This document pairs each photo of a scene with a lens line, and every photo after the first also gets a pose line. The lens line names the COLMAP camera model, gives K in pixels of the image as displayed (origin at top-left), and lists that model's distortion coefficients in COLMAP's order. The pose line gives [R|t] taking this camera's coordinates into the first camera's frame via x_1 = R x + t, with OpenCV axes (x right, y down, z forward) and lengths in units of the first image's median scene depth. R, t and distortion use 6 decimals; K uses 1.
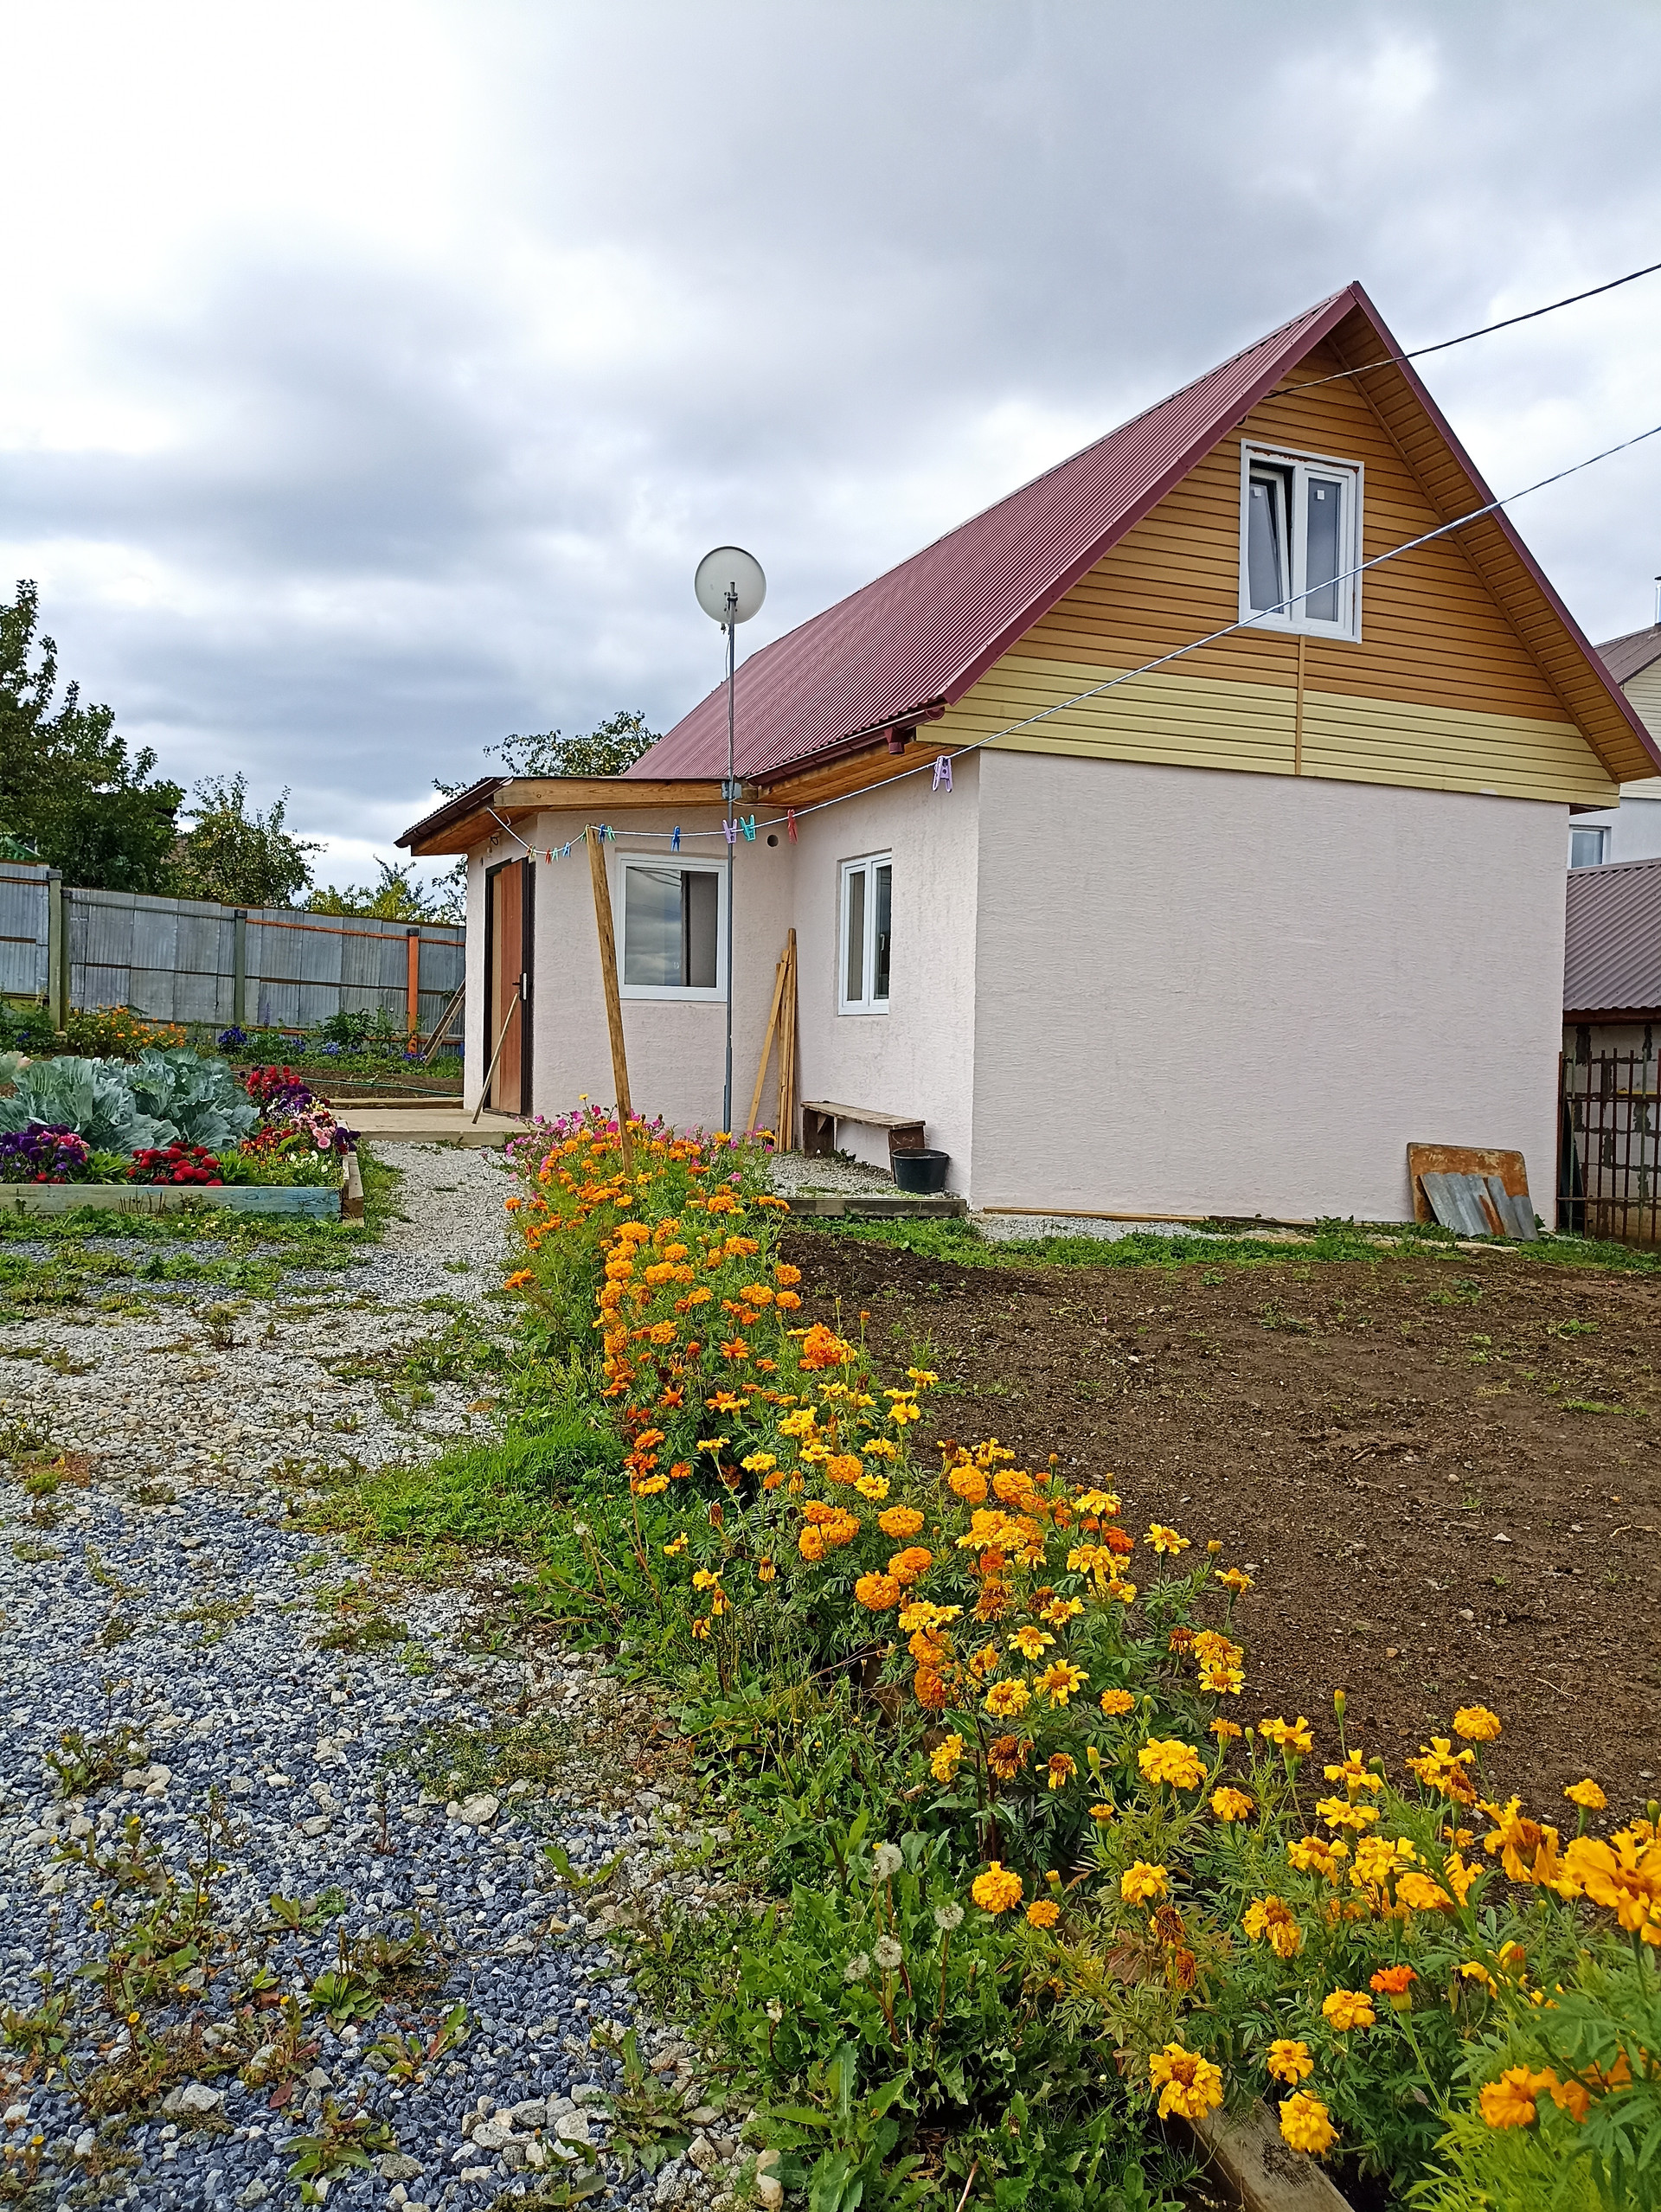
lens RADIAL K [[1692.6, 0, 828.8], [0, 1692.6, 1111.8], [0, 0, 1]] dist [0.041295, -0.000899]
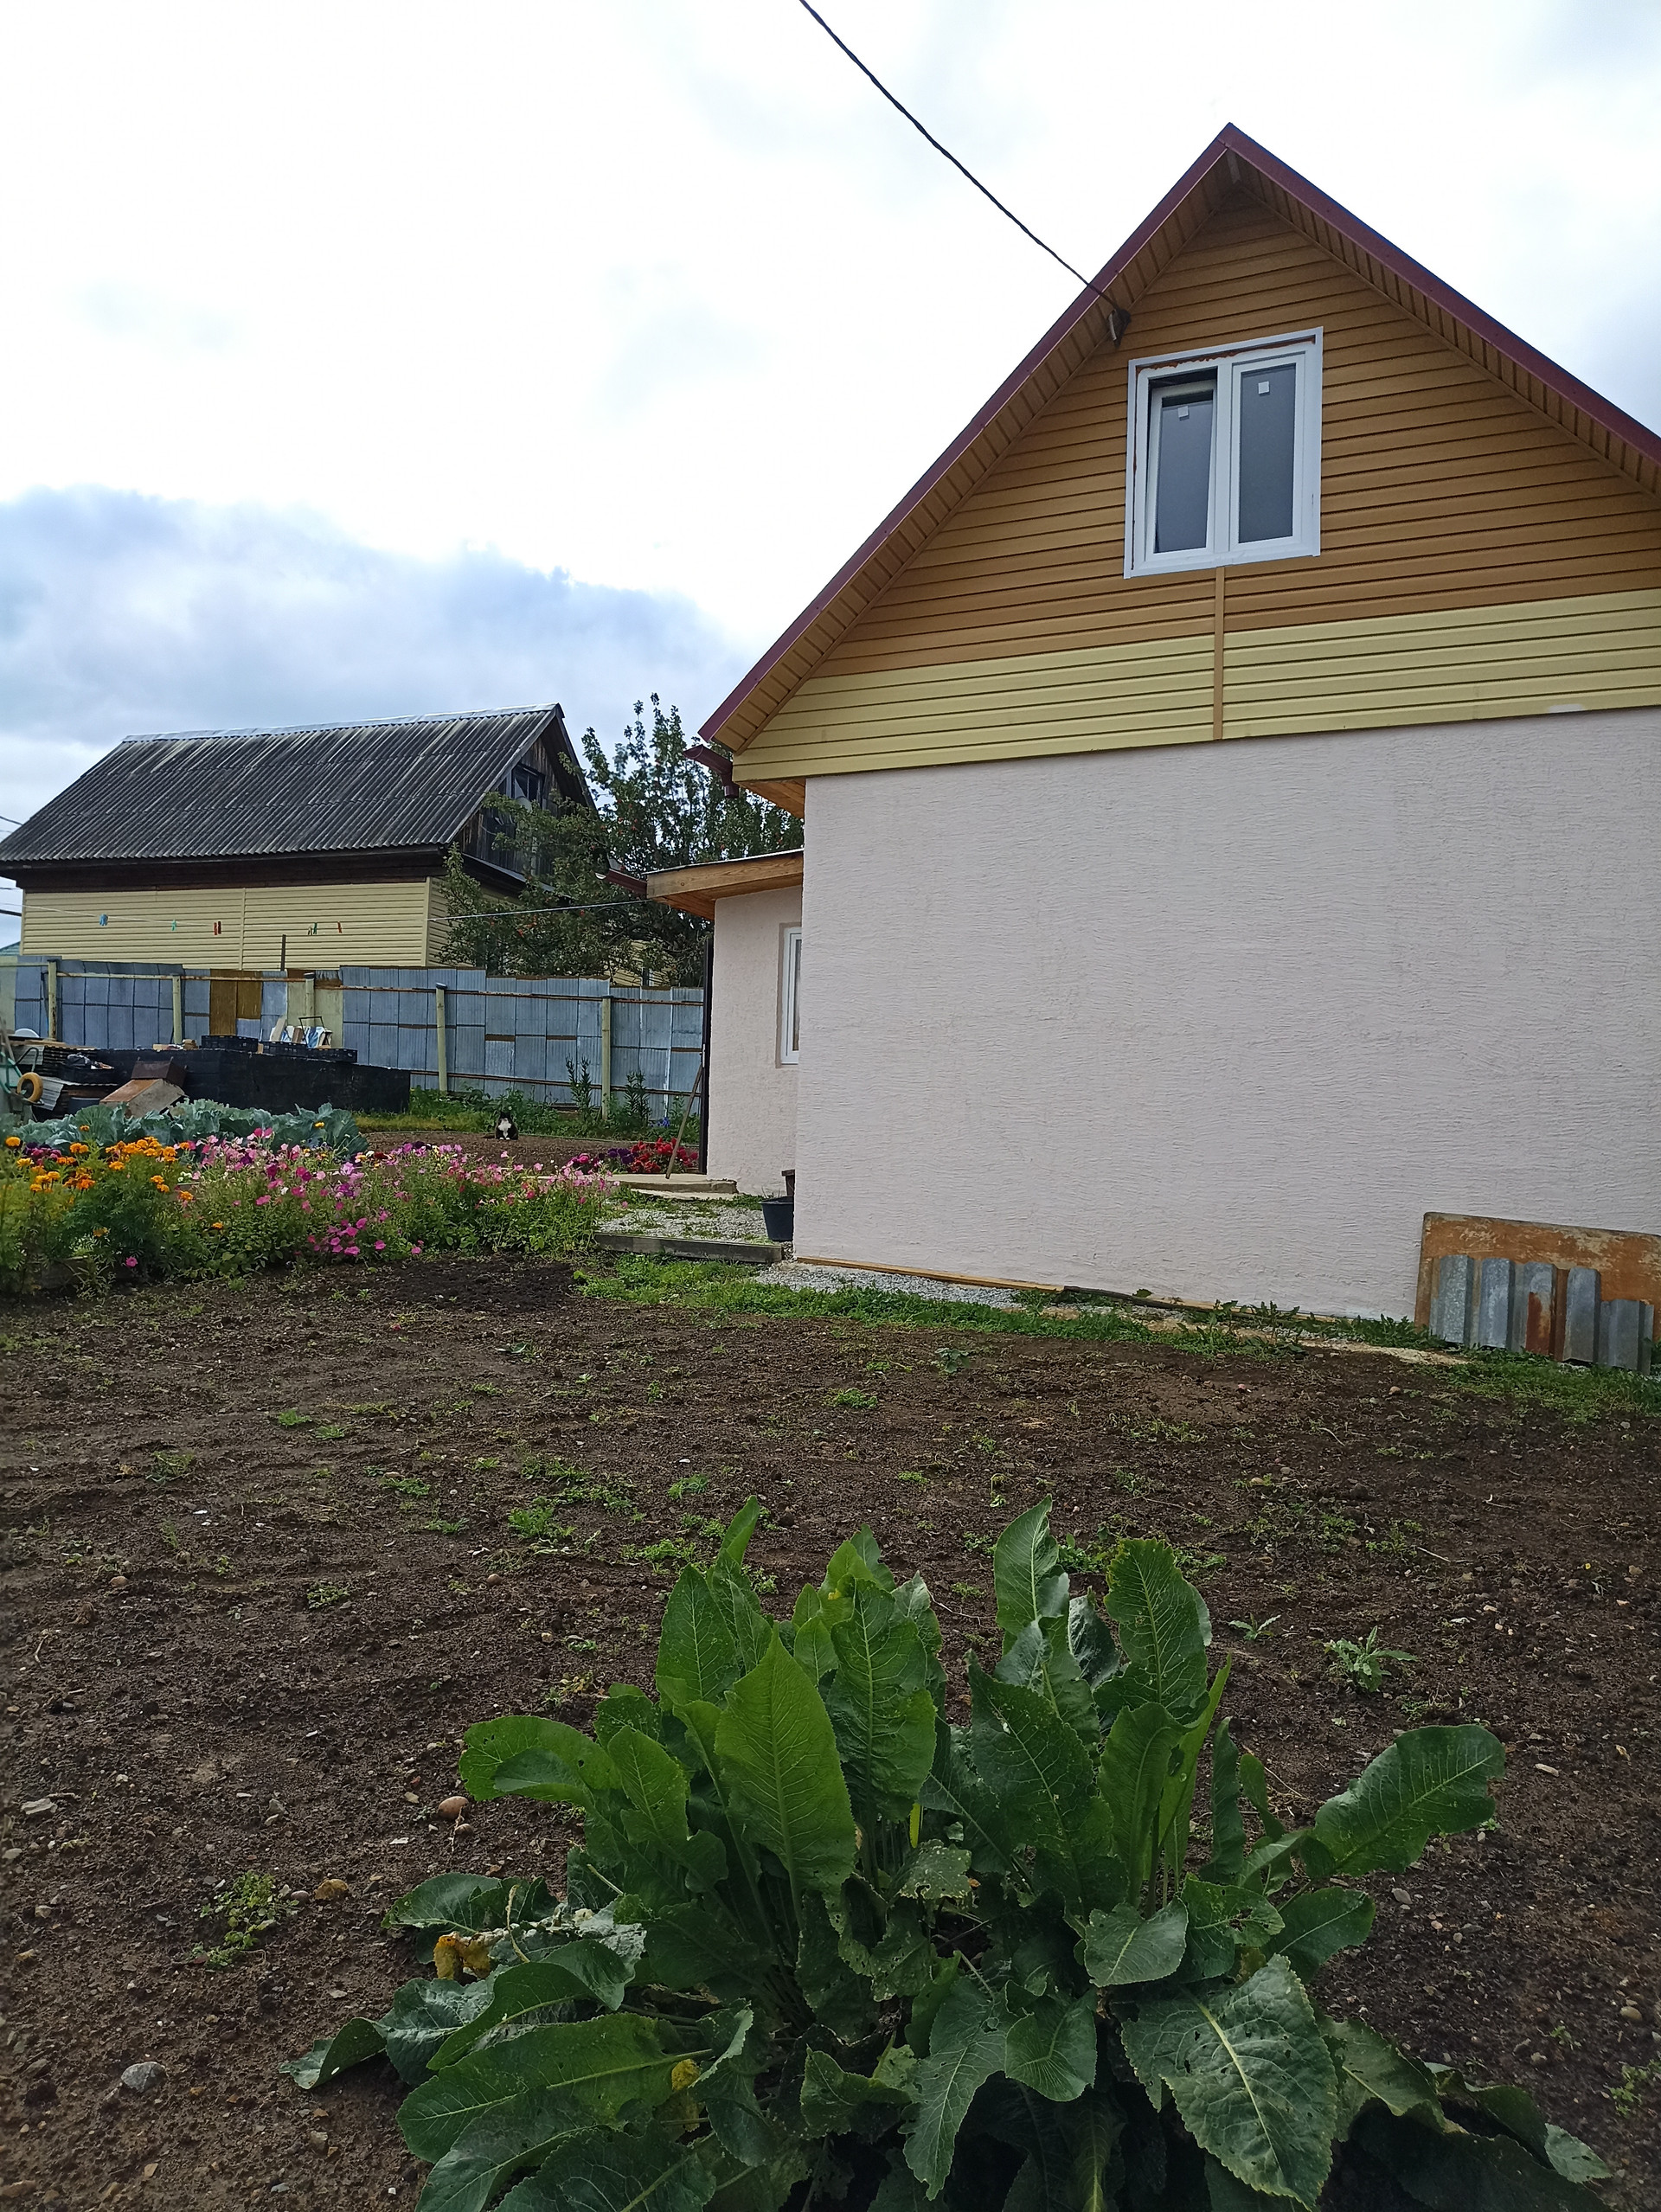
lens RADIAL K [[1692.6, 0, 829.6], [0, 1692.6, 1106.0], [0, 0, 1]] dist [0.041295, -0.000899]
pose [[0.665685, -0.026186, -0.745774, 0.733927], [-0.042018, 0.996483, -0.072494, 0.037052], [0.745049, 0.079594, 0.662243, 0.348974]]
